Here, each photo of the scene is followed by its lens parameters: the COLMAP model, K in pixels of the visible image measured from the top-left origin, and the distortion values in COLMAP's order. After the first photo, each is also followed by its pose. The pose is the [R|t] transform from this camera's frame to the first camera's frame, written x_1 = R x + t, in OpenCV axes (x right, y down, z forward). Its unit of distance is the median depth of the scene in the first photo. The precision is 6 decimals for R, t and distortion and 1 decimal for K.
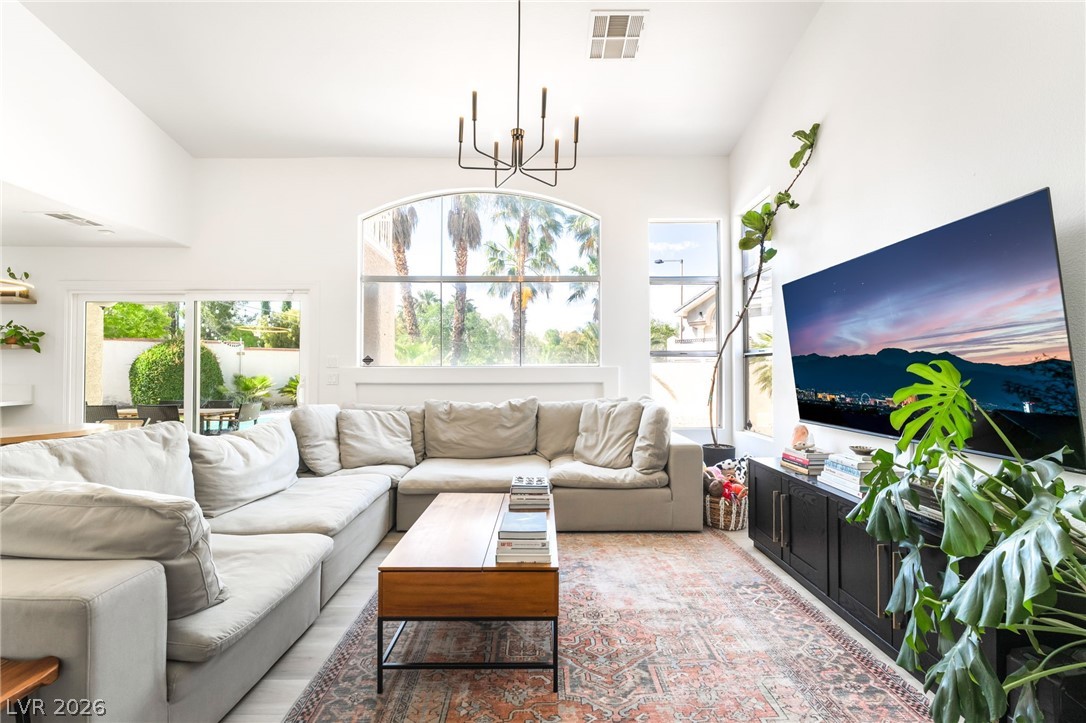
lens RADIAL K [[451.6, 0, 543.4], [0, 451.6, 367.9], [0, 0, 1]] dist [-0.000062, -0.000054]
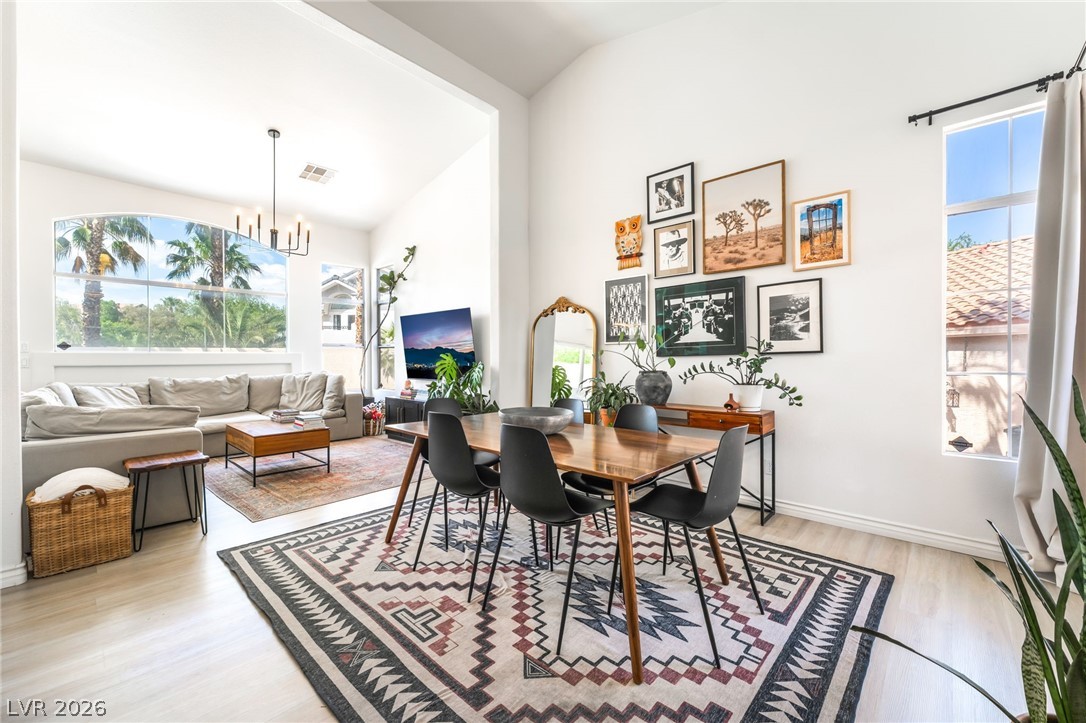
lens RADIAL K [[433.0, 0, 537.1], [0, 433.0, 358.1], [0, 0, 1]] dist [-0.001188, 0.000073]
pose [[0.679820, -0.003100, 0.733372, -0.462171], [-0.004915, 0.999949, 0.008783, -0.002093], [-0.733362, -0.009575, 0.679771, -0.755035]]
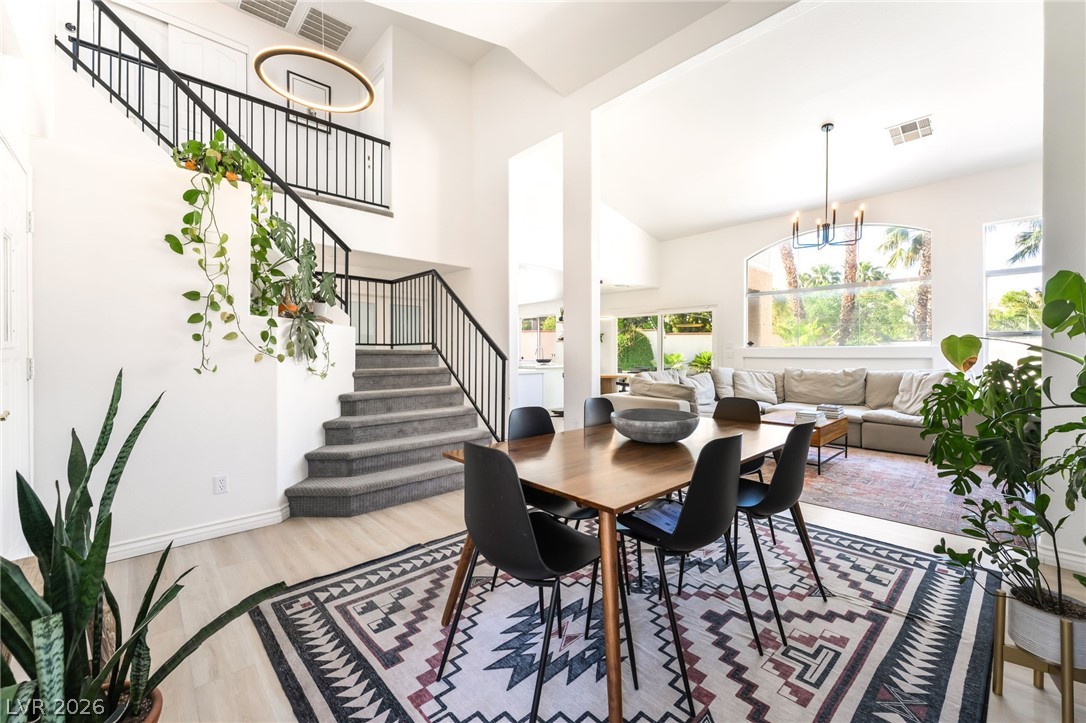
lens RADIAL K [[444.8, 0, 559.6], [0, 444.8, 356.4], [0, 0, 1]] dist [-0.000058, 0.000056]
pose [[0.702549, 0.006921, -0.711601, 0.350463], [0.008400, 0.999802, 0.018016, -0.005757], [0.711585, -0.018635, 0.702352, -0.806534]]
